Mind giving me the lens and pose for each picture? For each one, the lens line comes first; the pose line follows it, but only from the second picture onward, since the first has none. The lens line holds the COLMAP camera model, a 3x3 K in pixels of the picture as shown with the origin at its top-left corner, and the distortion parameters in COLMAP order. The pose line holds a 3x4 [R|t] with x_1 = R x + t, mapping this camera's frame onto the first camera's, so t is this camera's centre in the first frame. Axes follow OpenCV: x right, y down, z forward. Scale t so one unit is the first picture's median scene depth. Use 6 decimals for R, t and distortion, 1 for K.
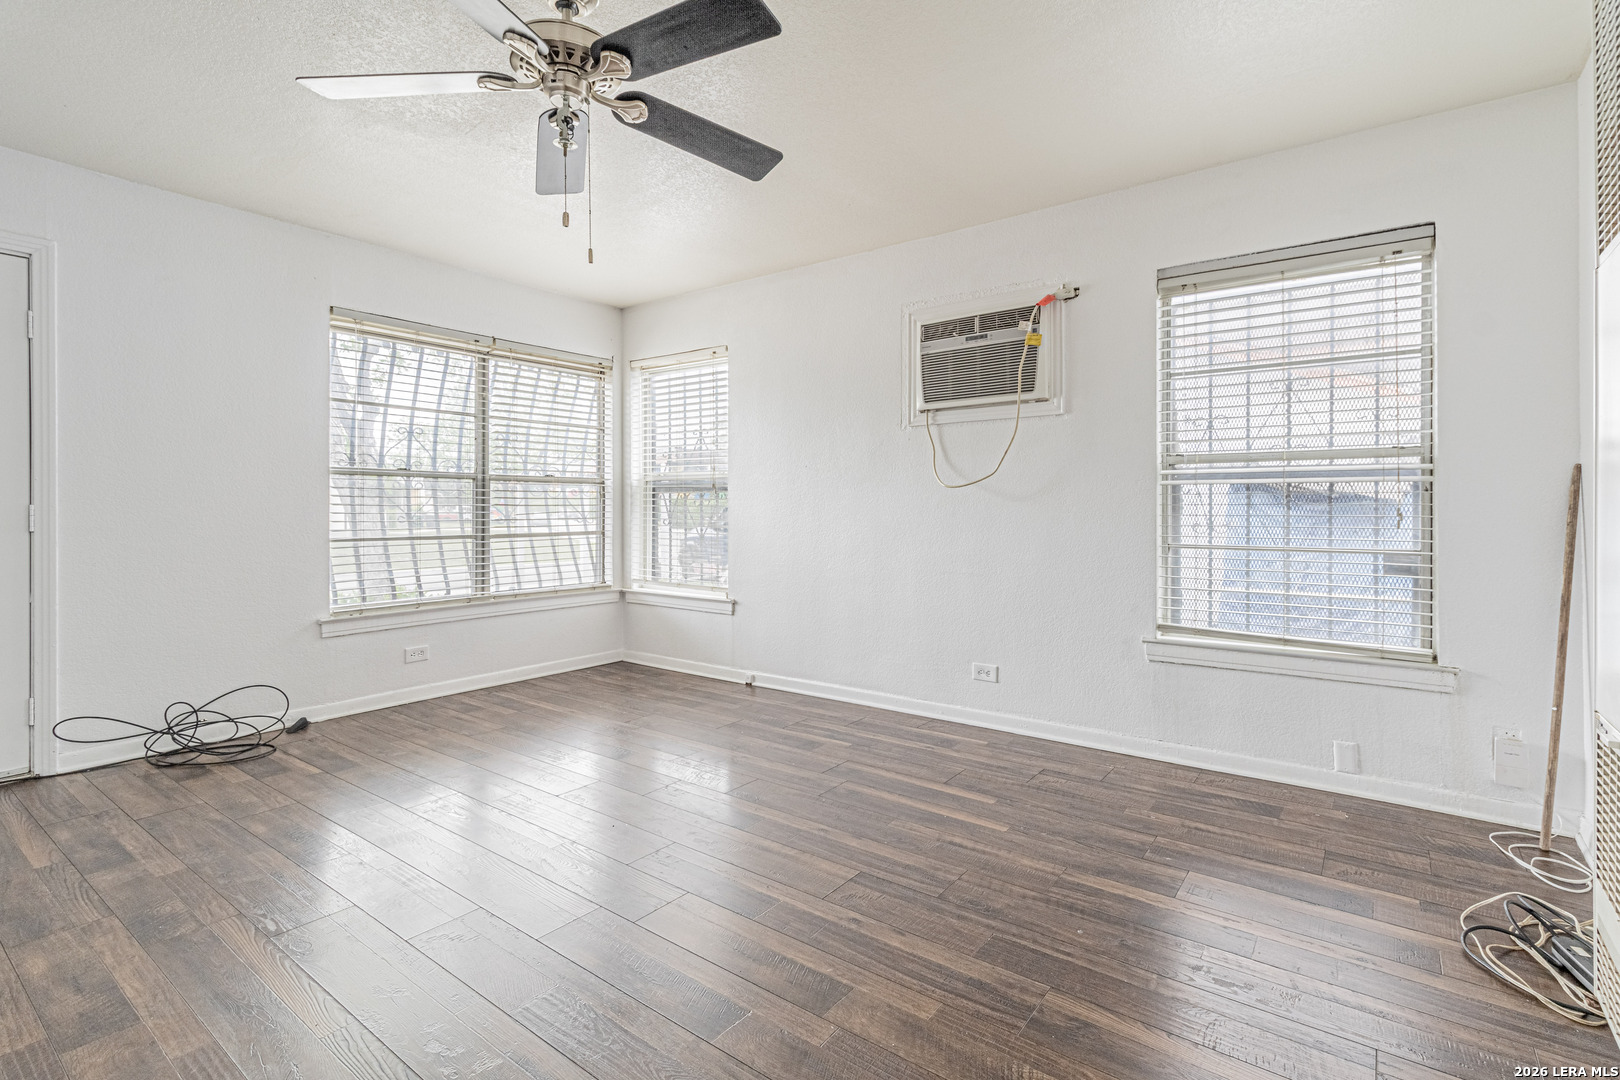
lens RADIAL K [[762.8, 0, 787.9], [0, 762.8, 505.5], [0, 0, 1]] dist [0.007164, 0.000823]
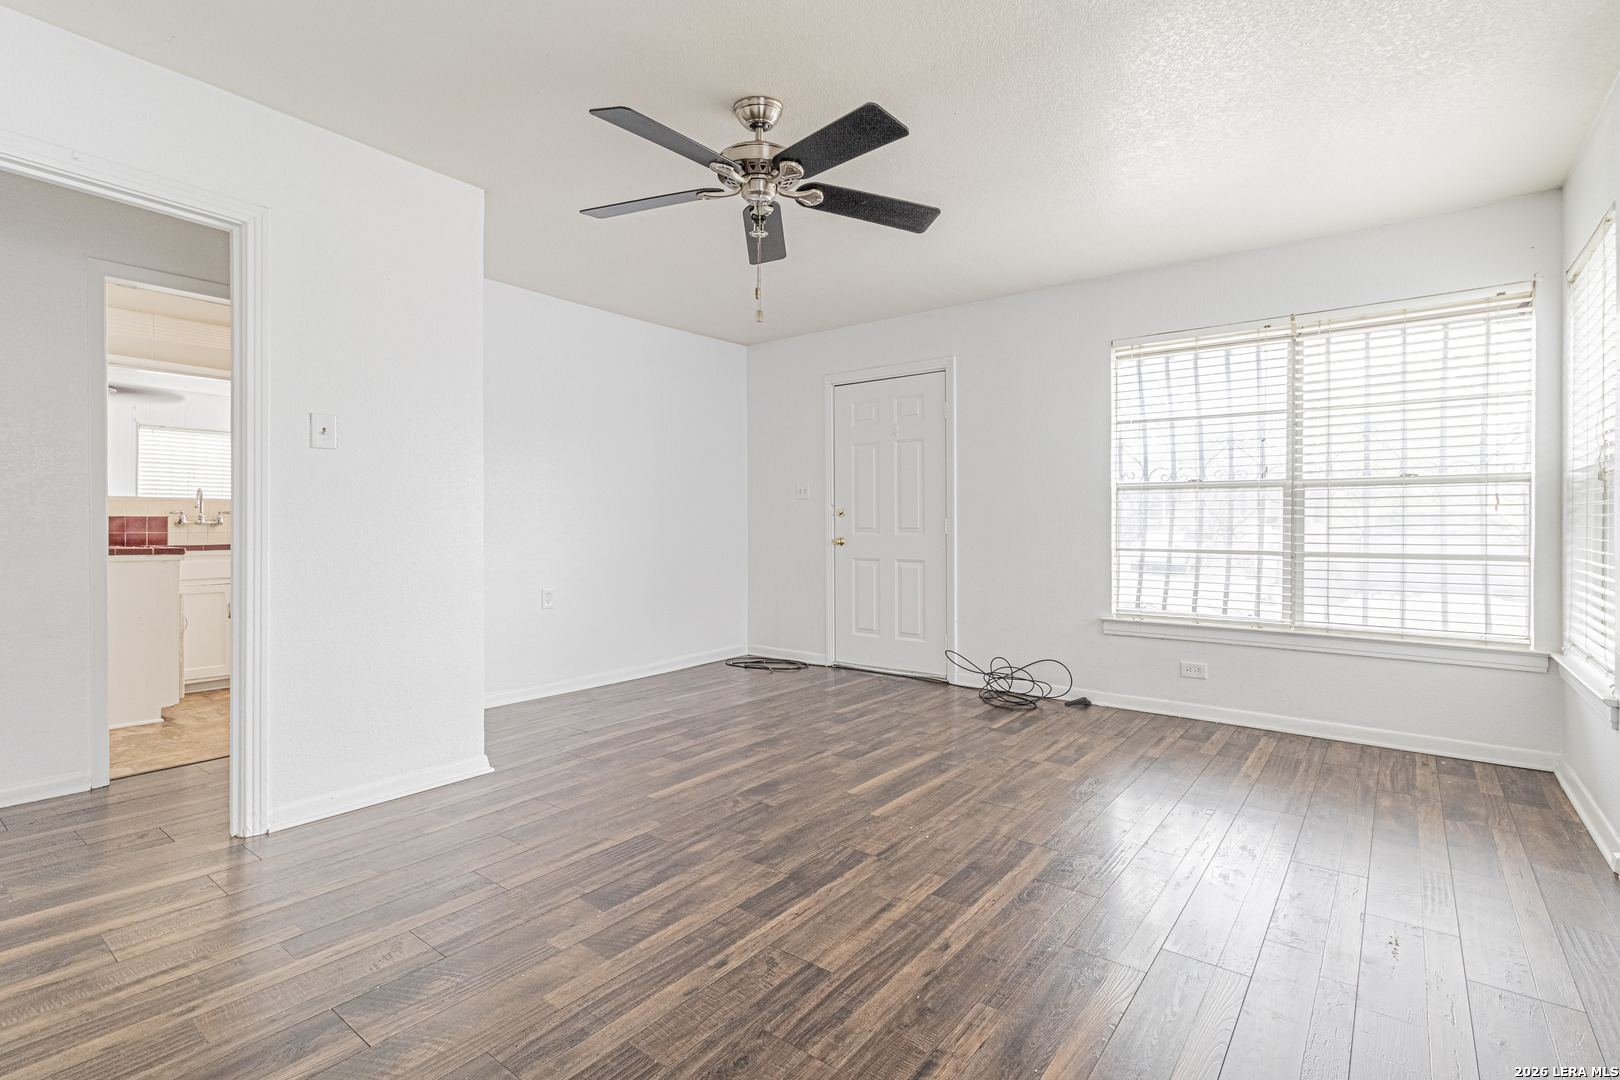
lens RADIAL K [[762.8, 0, 842.1], [0, 762.8, 532.7], [0, 0, 1]] dist [0.007164, 0.000823]
pose [[0.018324, 0.013666, -0.999739, 0.538239], [0.002931, 0.999902, 0.013722, 0.005235], [0.999828, -0.003181, 0.018283, 0.604332]]
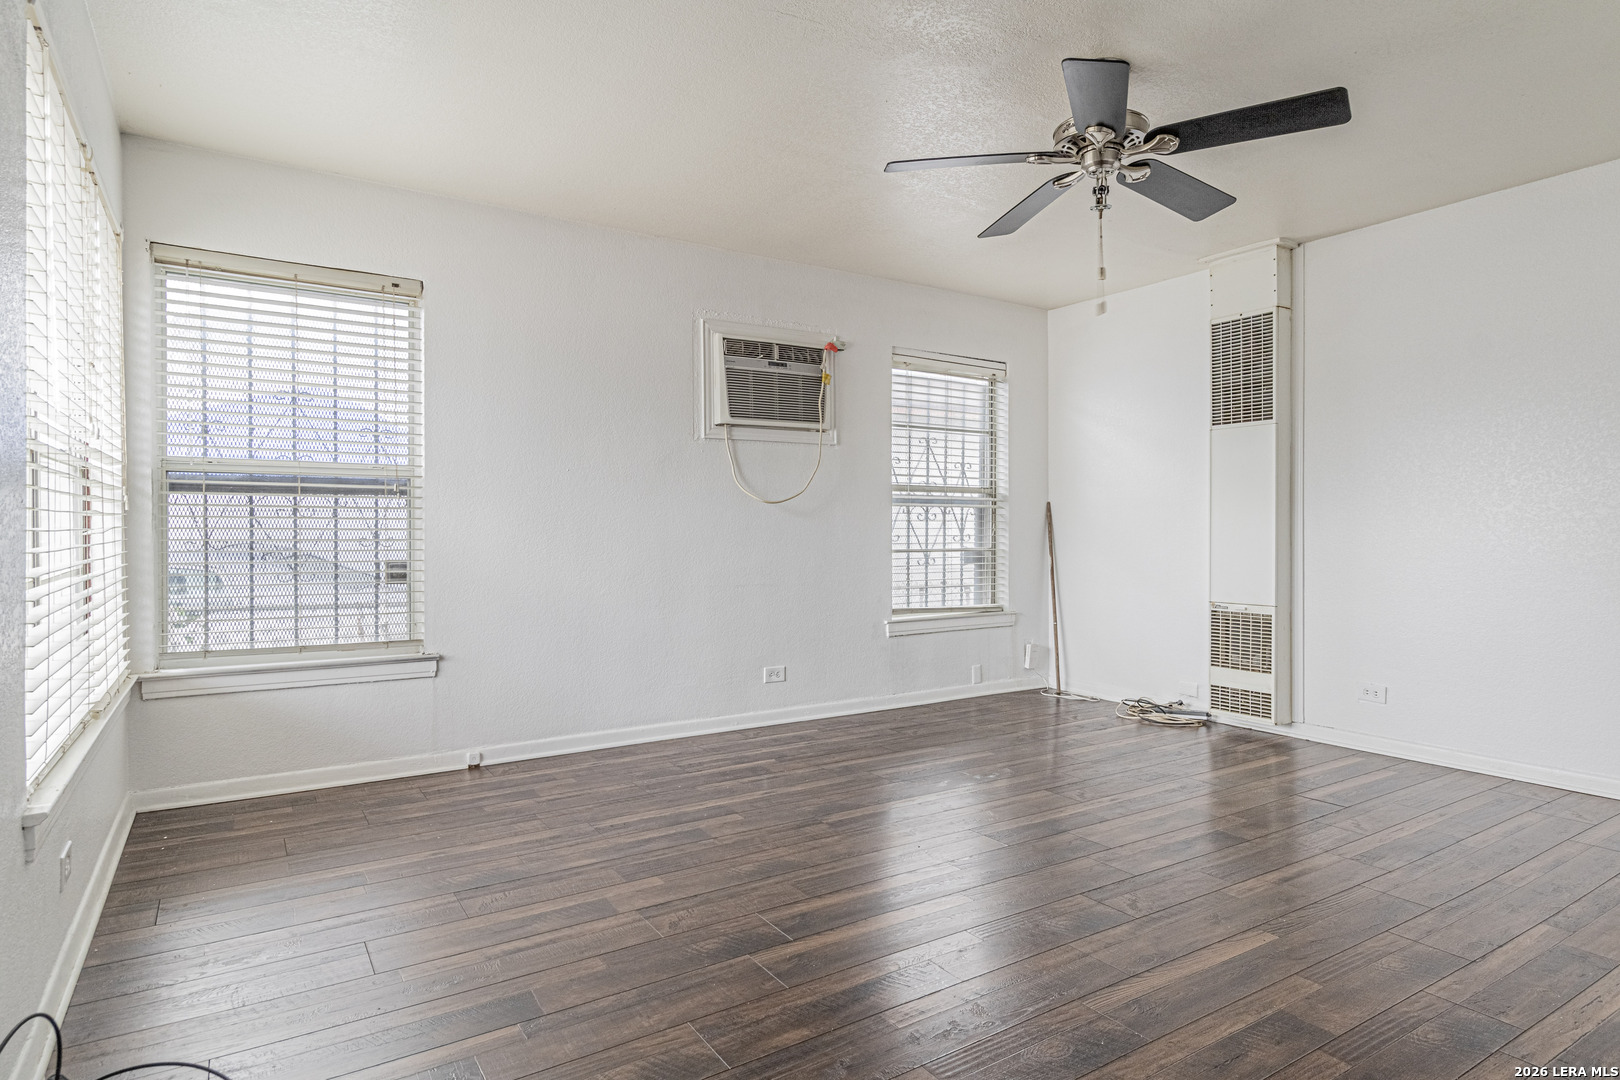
lens RADIAL K [[899.5, 0, 832.8], [0, 899.5, 538.7], [0, 0, 1]] dist [-0.026142, 0.000576]
pose [[0.330188, -0.009550, 0.943867, -0.919258], [-0.000053, 0.999949, 0.010136, 0.012953], [-0.943915, -0.003396, 0.330171, 0.503328]]
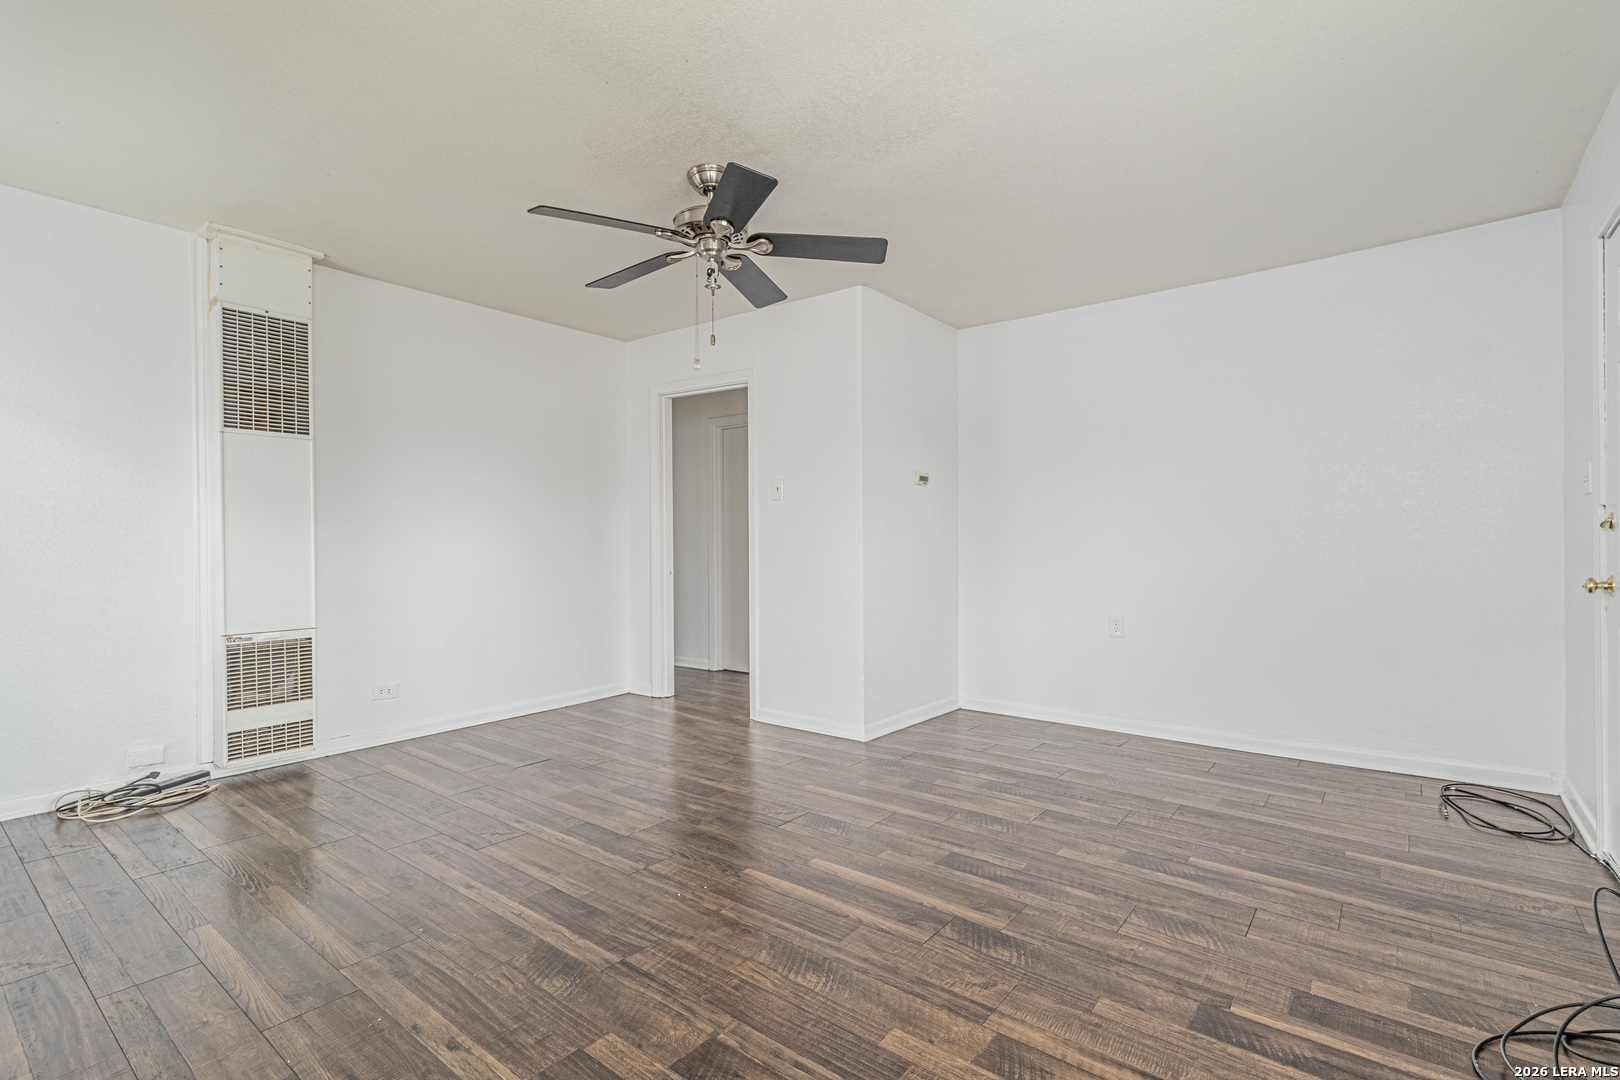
lens RADIAL K [[762.8, 0, 790.8], [0, 762.8, 551.0], [0, 0, 1]] dist [0.007164, 0.000823]
pose [[-0.999660, -0.000239, 0.026073, -0.253542], [0.000040, 0.999943, 0.010698, 0.004272], [-0.026074, 0.010695, -0.999603, 1.307439]]
